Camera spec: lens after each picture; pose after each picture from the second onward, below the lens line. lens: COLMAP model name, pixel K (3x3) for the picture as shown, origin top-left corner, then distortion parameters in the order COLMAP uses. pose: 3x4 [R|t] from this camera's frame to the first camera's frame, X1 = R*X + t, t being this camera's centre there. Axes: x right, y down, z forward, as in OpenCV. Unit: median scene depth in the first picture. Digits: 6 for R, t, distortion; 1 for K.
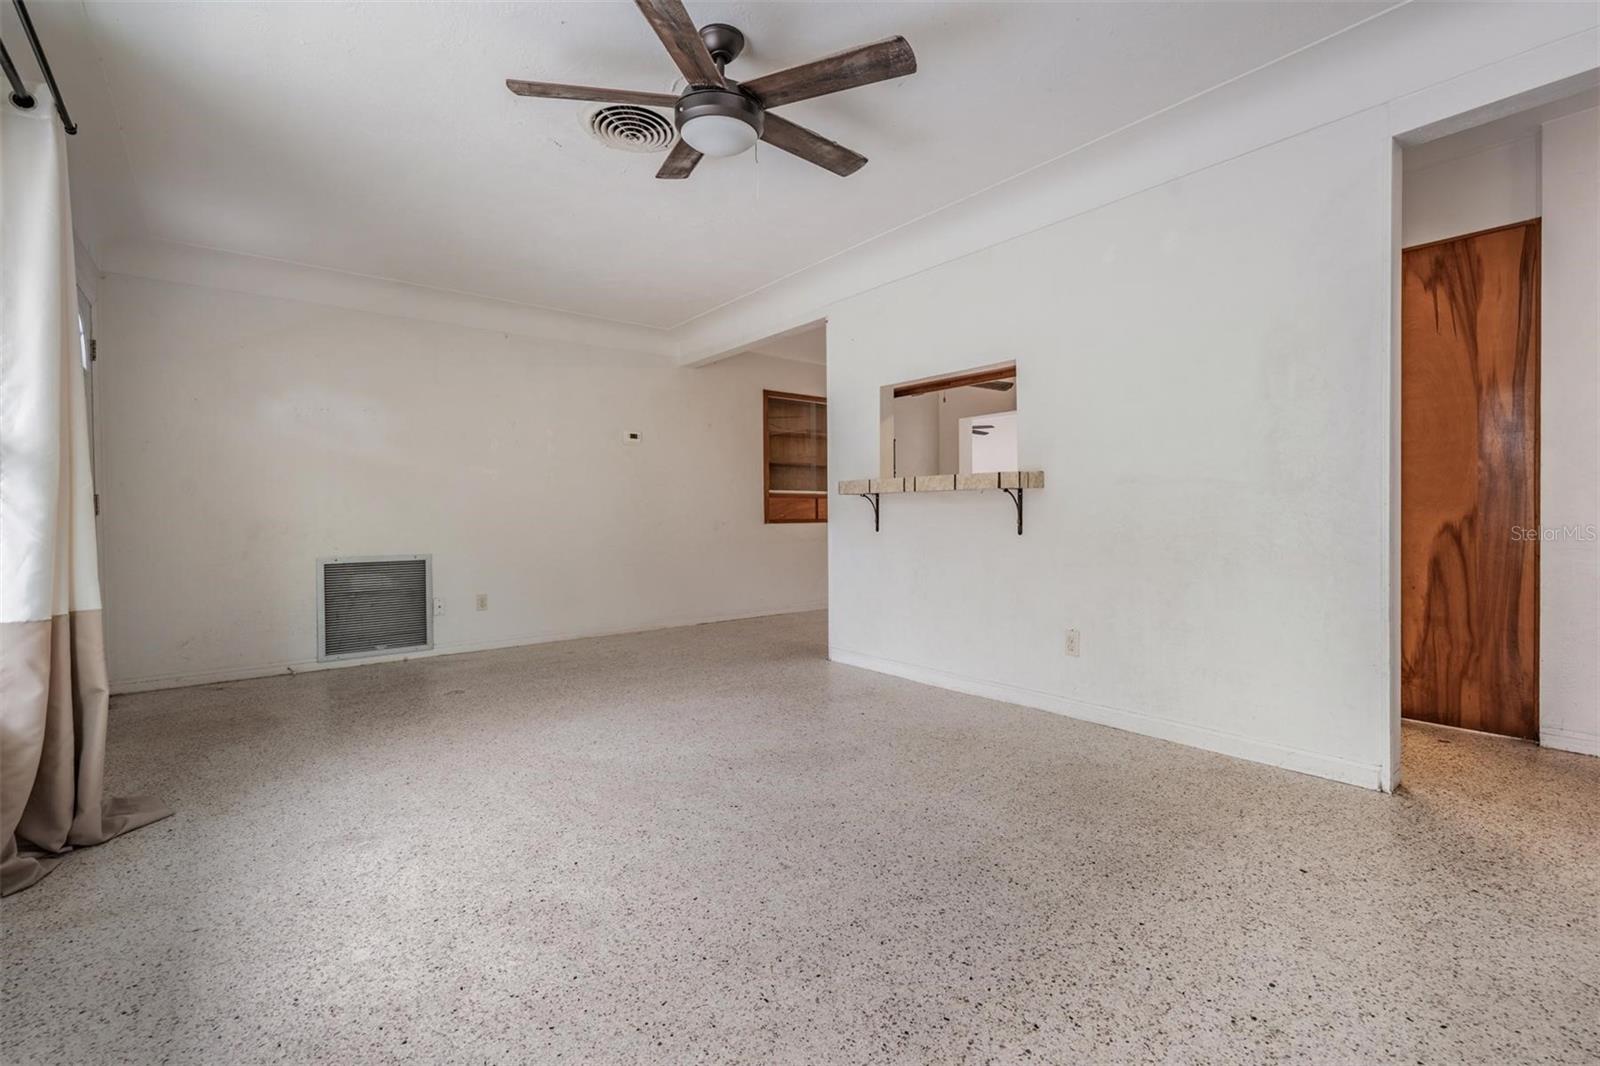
lens RADIAL K [[697.7, 0, 800.0], [0, 697.7, 533.0], [0, 0, 1]] dist [0.001732, -0.000034]
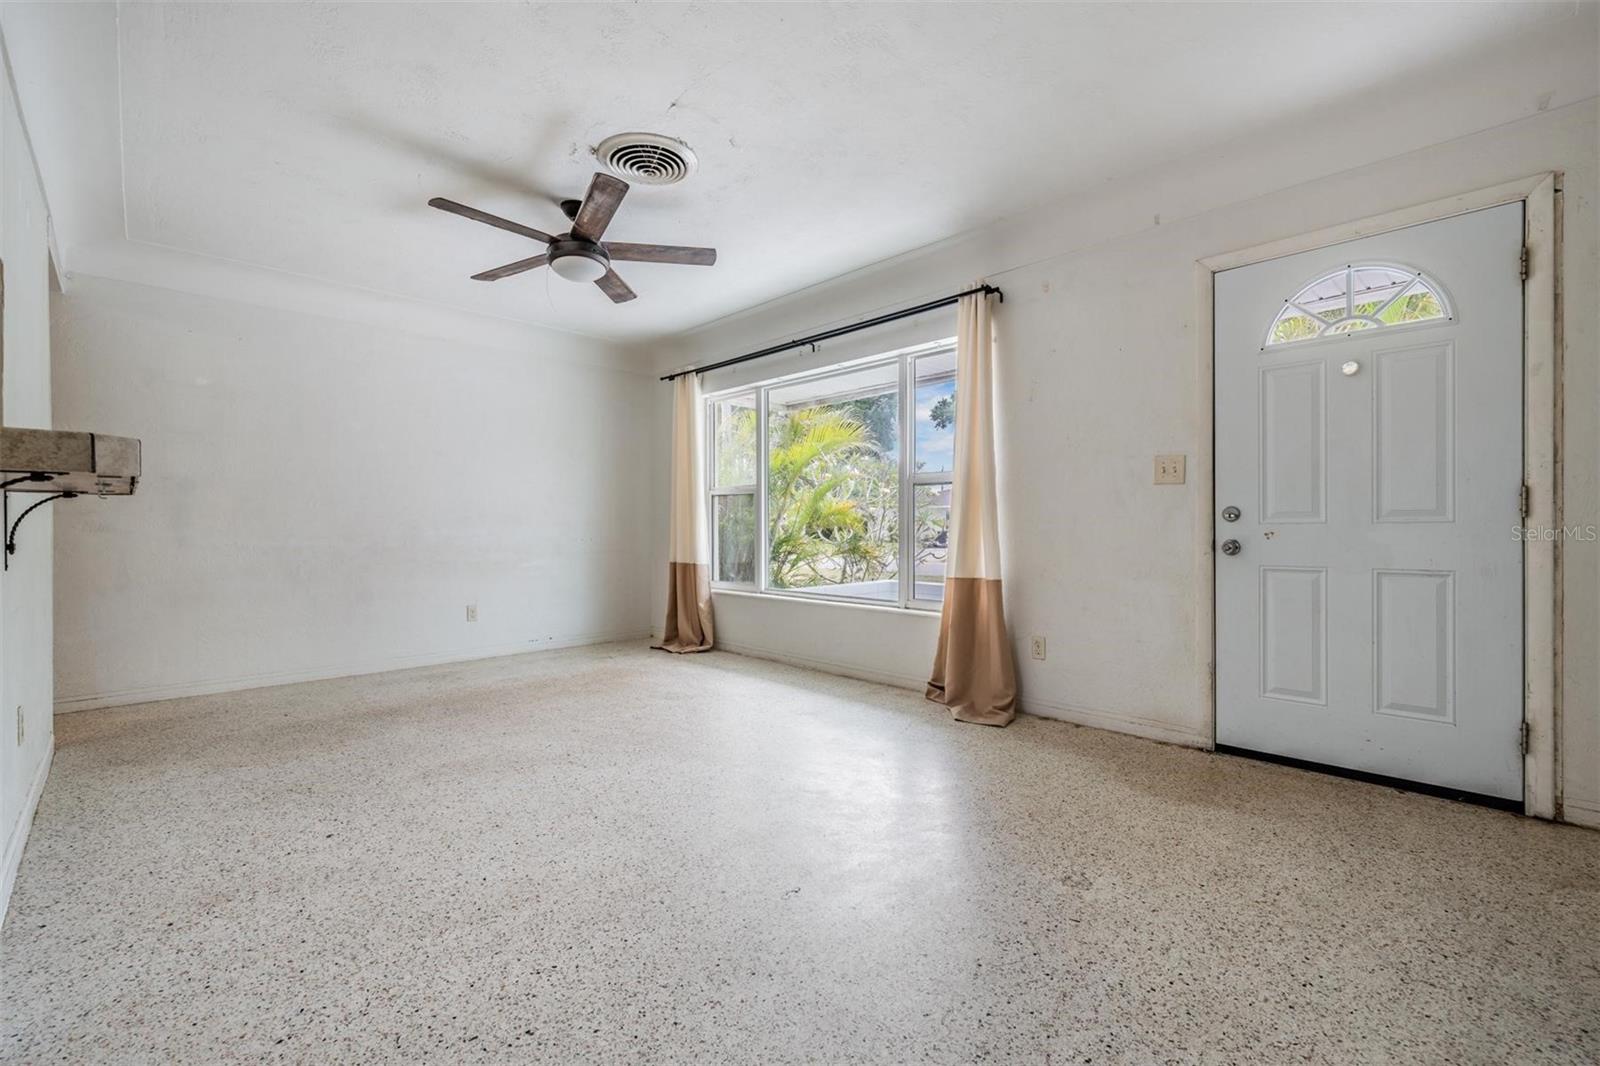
lens RADIAL K [[690.8, 0, 800.0], [0, 690.8, 533.0], [0, 0, 1]] dist [0.000771, -0.000099]
pose [[-0.995817, 0.014170, -0.090268, -0.339815], [0.010617, 0.999154, 0.039723, -0.052567], [0.090755, 0.038599, -0.995125, 1.929400]]
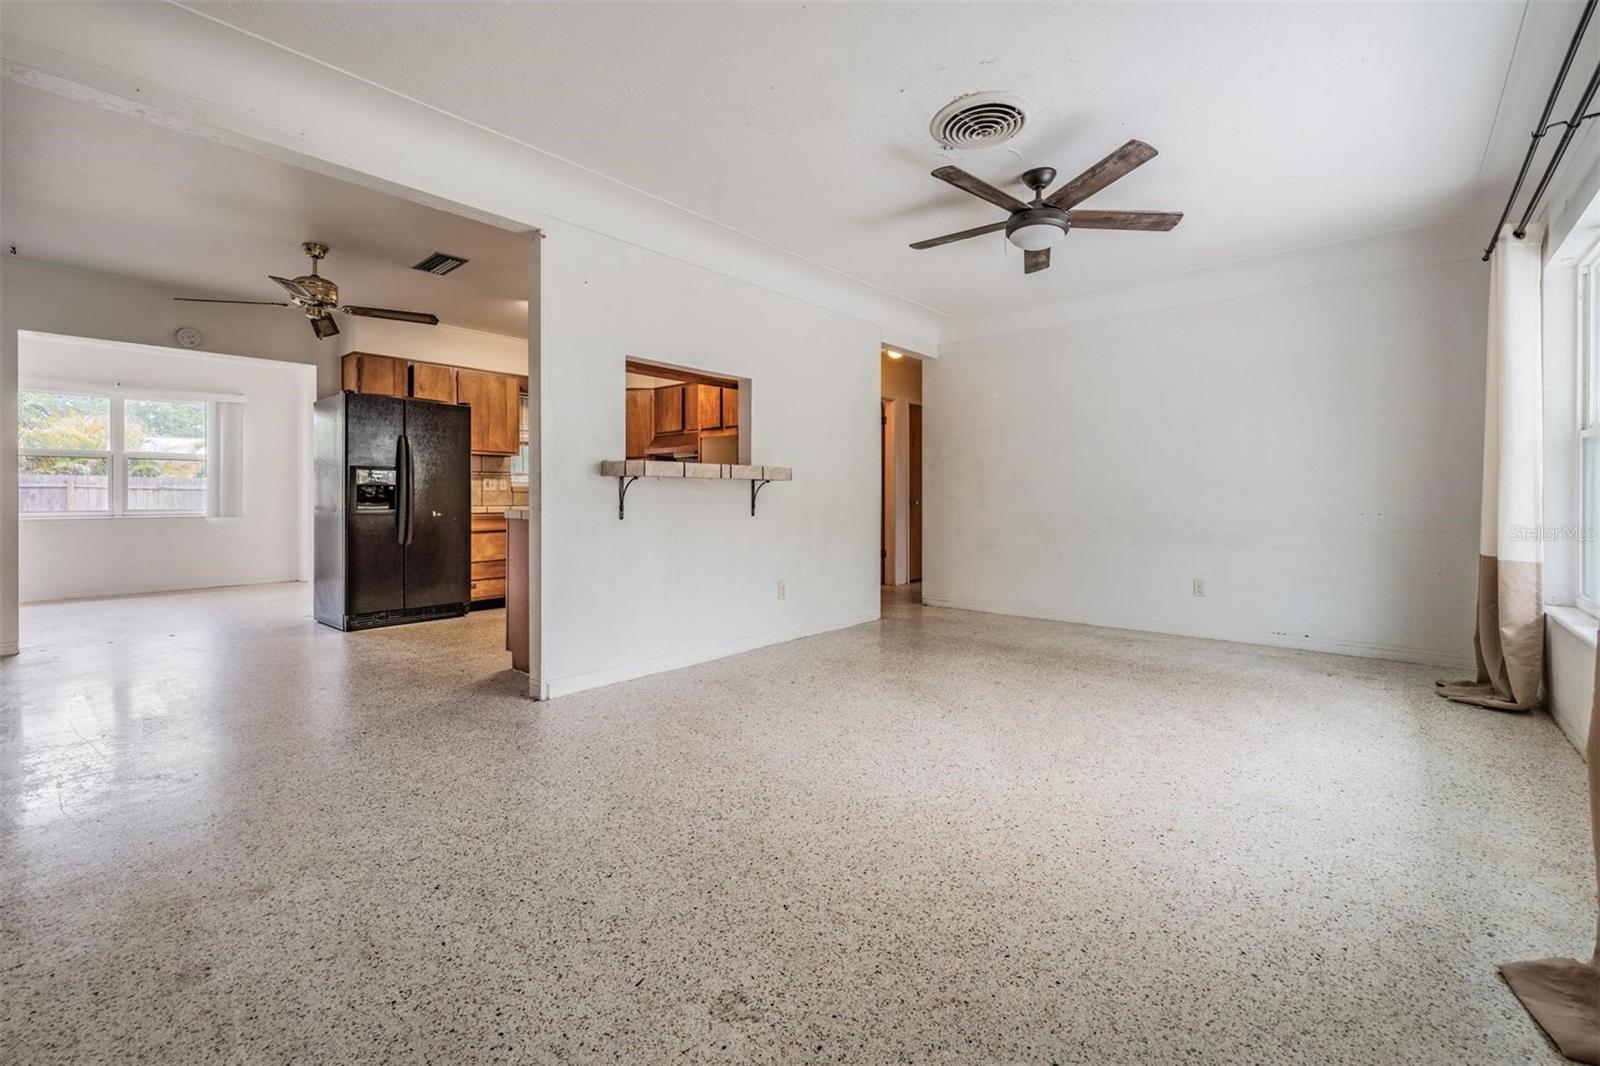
lens RADIAL K [[675.3, 0, 789.2], [0, 675.3, 500.9], [0, 0, 1]] dist [-0.000682, -0.000538]
pose [[-0.163166, 0.005835, 0.986581, -1.094339], [0.031057, 0.999517, -0.000775, -0.026505], [-0.986110, 0.030514, -0.163269, 1.346919]]
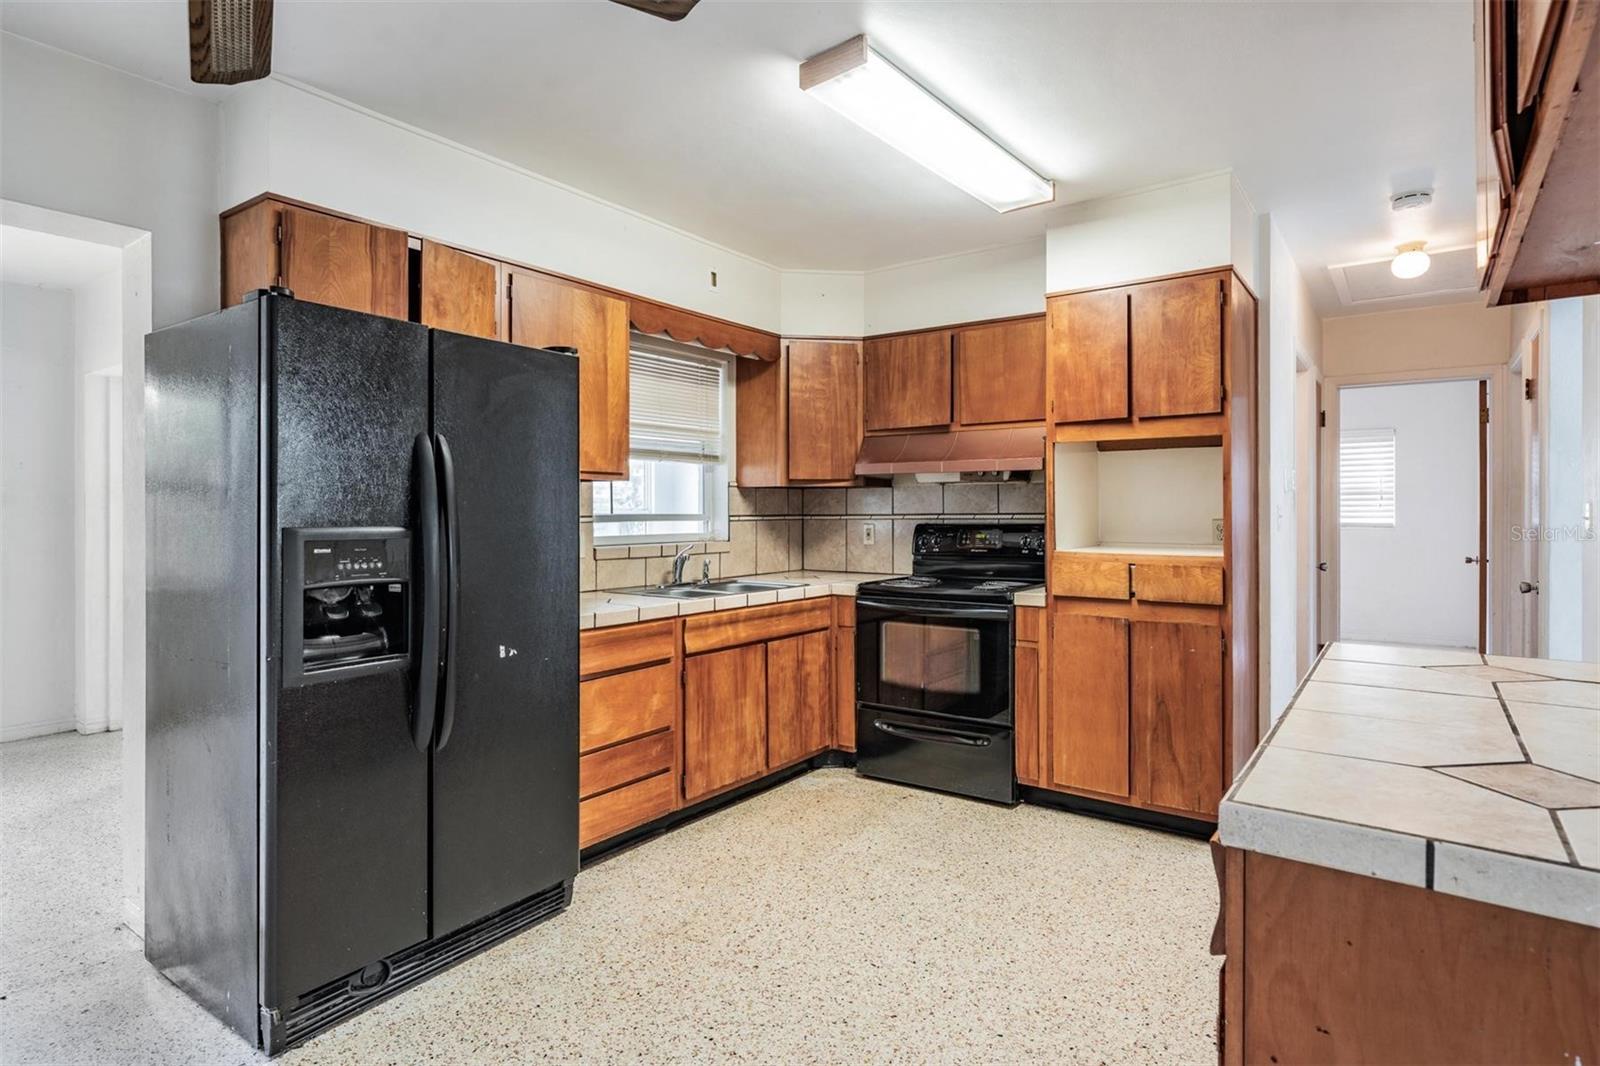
lens RADIAL K [[844.2, 0, 782.2], [0, 844.2, 512.4], [0, 0, 1]] dist [0.004089, -0.000560]
pose [[-0.243948, 0.007965, 0.969756, 0.011372], [0.030677, 0.999529, -0.000492, -0.150228], [-0.969303, 0.029630, -0.244077, 1.934406]]
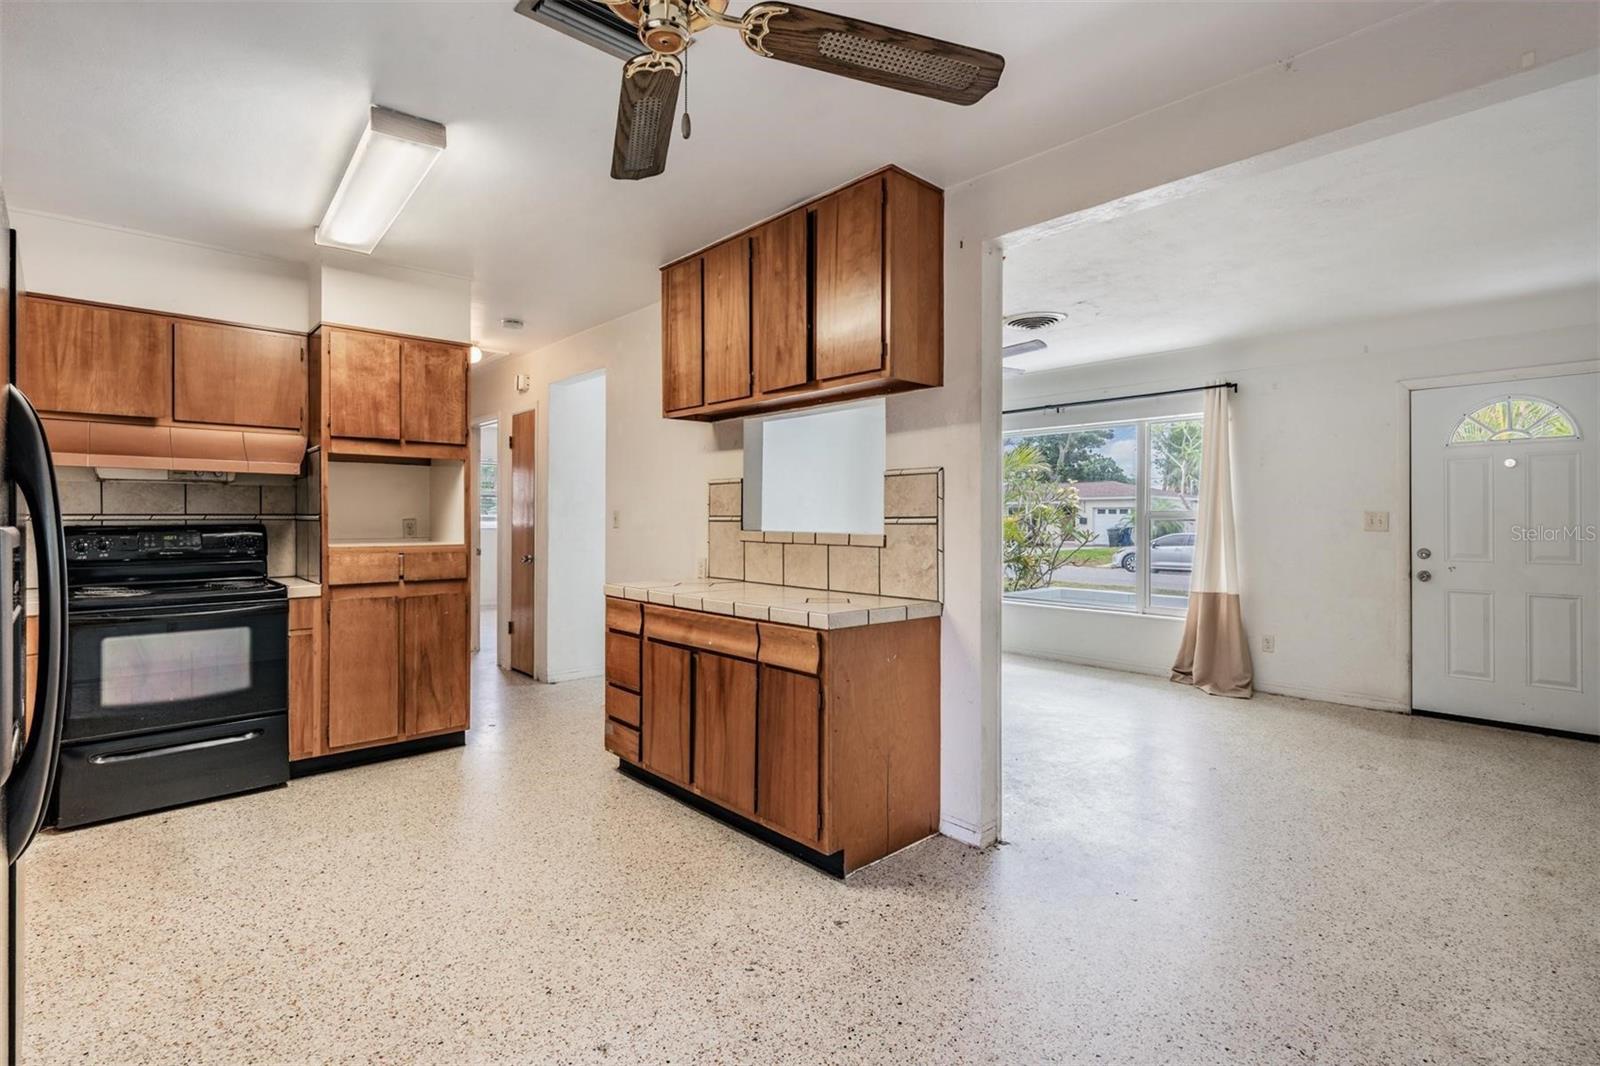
lens RADIAL K [[758.6, 0, 791.0], [0, 758.6, 518.1], [0, 0, 1]] dist [-0.000022, 0.000293]
pose [[-0.998560, 0.006320, -0.053273, 0.389527], [0.004789, 0.999573, 0.028813, -0.162825], [0.053432, 0.028517, -0.998164, 2.540197]]
